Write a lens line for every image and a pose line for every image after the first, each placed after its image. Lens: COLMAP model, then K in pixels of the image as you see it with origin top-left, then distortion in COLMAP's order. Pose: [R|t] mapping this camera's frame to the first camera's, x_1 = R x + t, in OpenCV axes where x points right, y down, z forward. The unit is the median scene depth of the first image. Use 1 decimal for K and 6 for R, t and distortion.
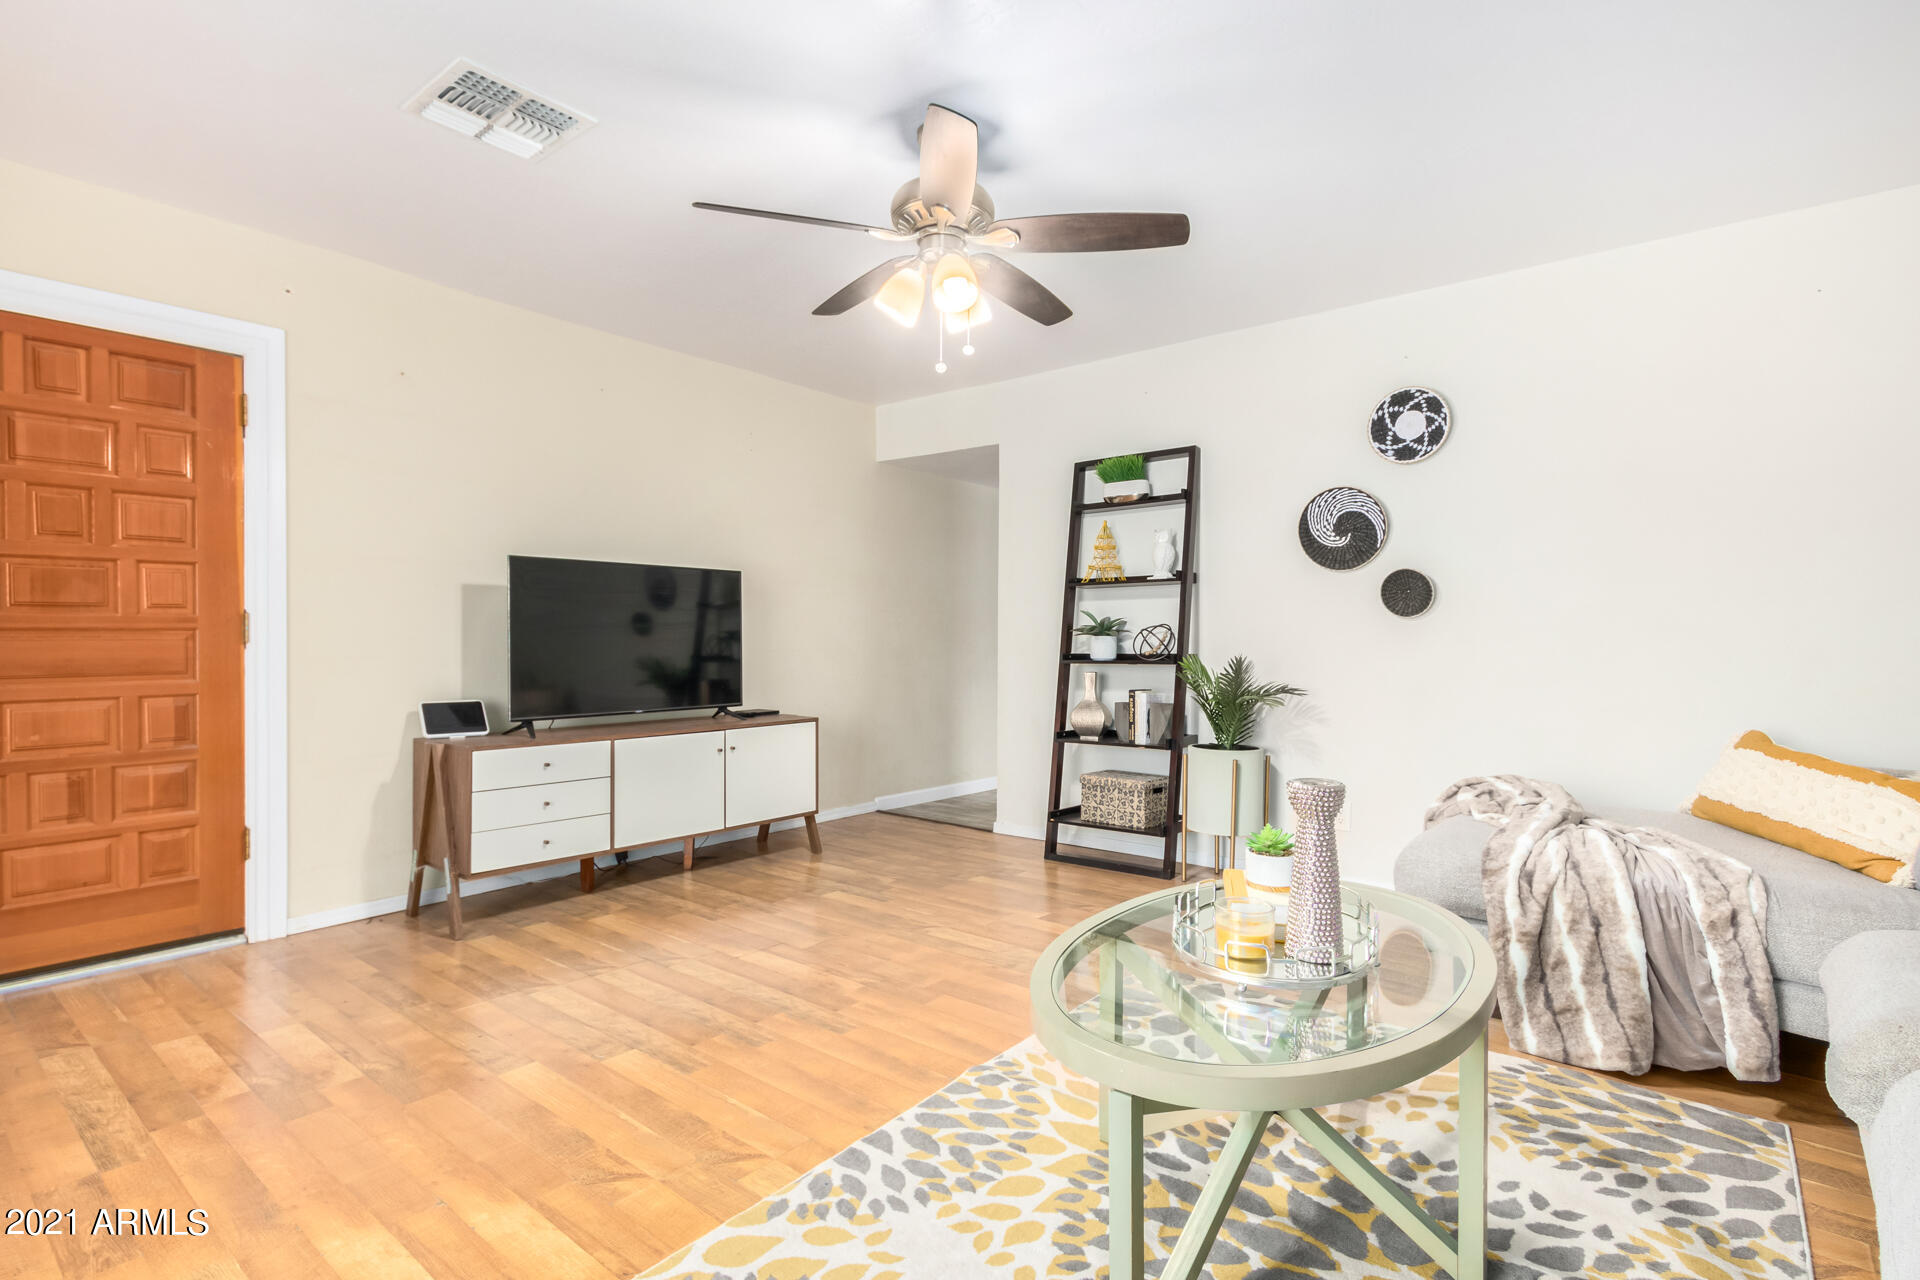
lens RADIAL K [[946.4, 0, 969.2], [0, 946.4, 642.6], [0, 0, 1]] dist [0.015223, -0.006765]
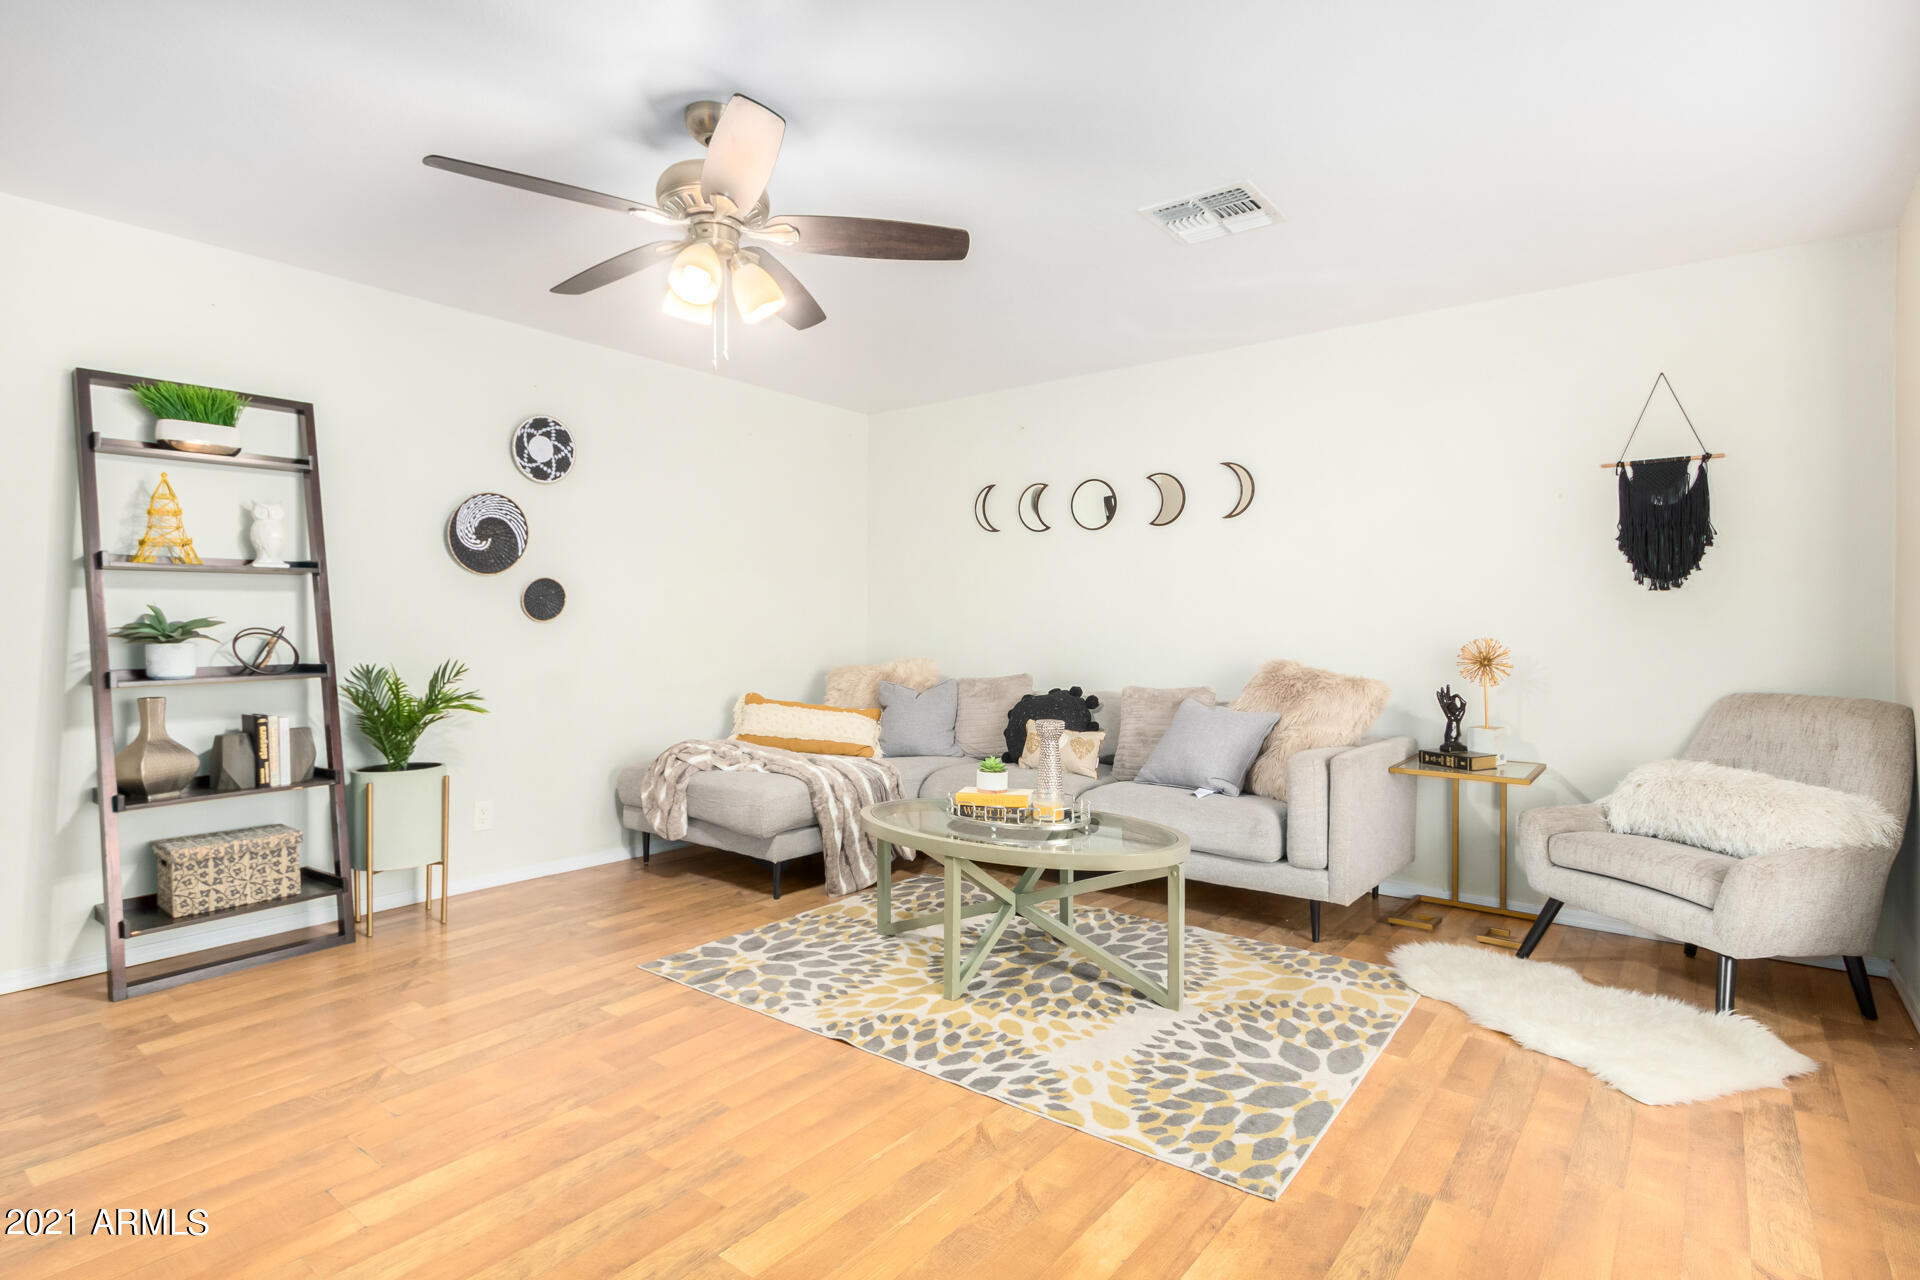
lens RADIAL K [[946.4, 0, 969.6], [0, 946.4, 642.9], [0, 0, 1]] dist [0.015223, -0.006765]
pose [[-0.031241, -0.017803, 0.999353, -0.670513], [0.007328, 0.999810, 0.018040, -0.018286], [-0.999485, 0.007887, -0.031105, 0.537985]]
